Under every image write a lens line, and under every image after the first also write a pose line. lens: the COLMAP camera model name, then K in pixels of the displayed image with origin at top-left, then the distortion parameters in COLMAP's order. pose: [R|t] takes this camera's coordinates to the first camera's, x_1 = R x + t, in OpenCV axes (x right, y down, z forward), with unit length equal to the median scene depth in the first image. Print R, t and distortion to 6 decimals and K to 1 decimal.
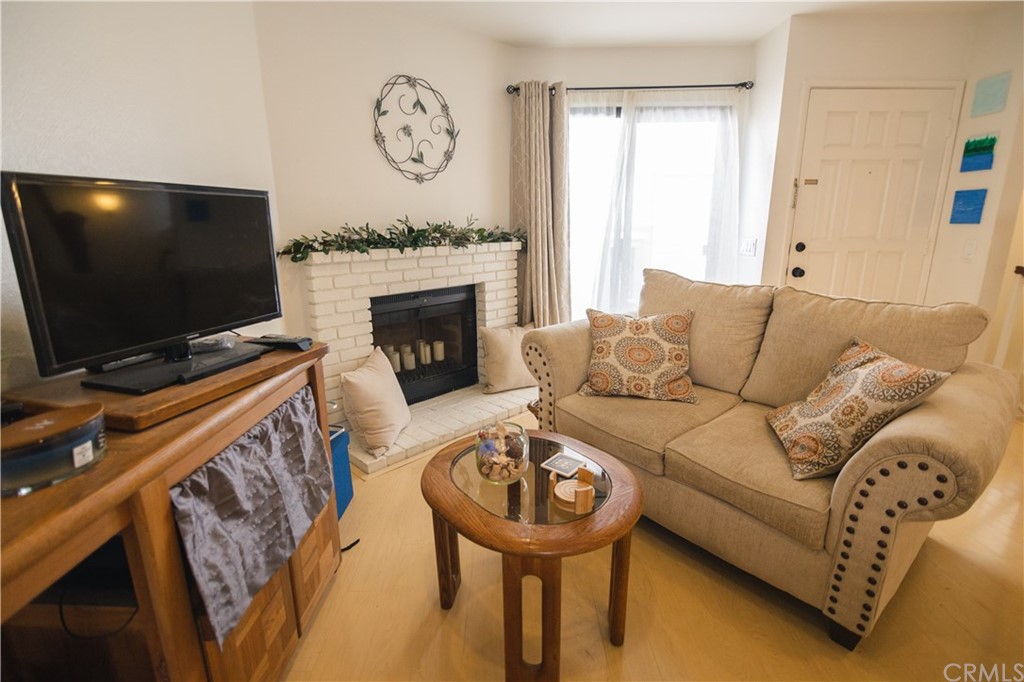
lens RADIAL K [[492.8, 0, 512.0], [0, 492.8, 341.0], [0, 0, 1]] dist [0.000129, -0.000028]
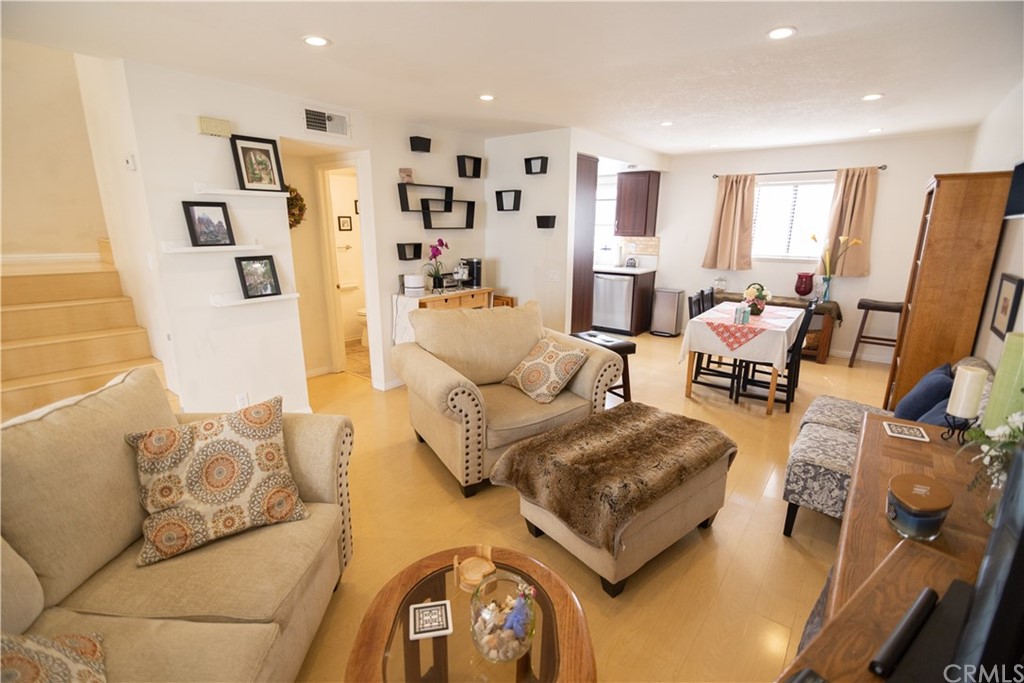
lens RADIAL K [[465.4, 0, 512.0], [0, 465.4, 341.5], [0, 0, 1]] dist [-0.010501, -0.000271]
pose [[-0.779943, -0.147564, 0.608205, -0.217294], [0.150004, 0.899403, 0.410576, -0.249196], [-0.607608, 0.411459, -0.679348, 0.662159]]
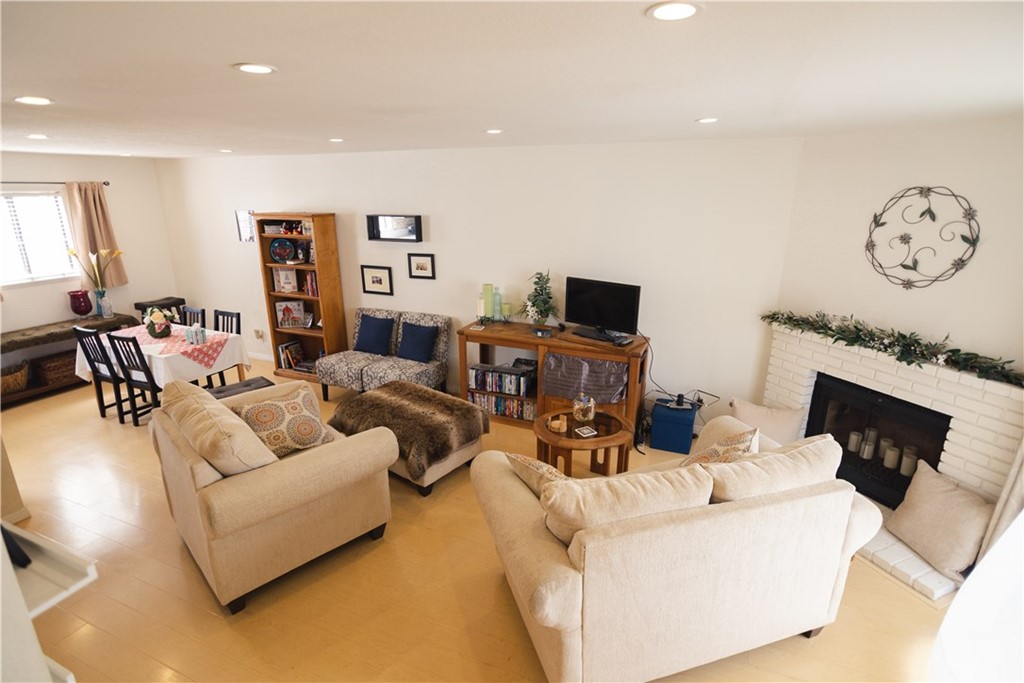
lens RADIAL K [[502.2, 0, 512.0], [0, 502.2, 341.5], [0, 0, 1]] dist [-0.013709, -0.000585]
pose [[-0.383506, 0.267254, -0.884024, 1.055002], [-0.222445, 0.902303, 0.369280, -0.431186], [0.896349, 0.338268, -0.286589, 0.634195]]
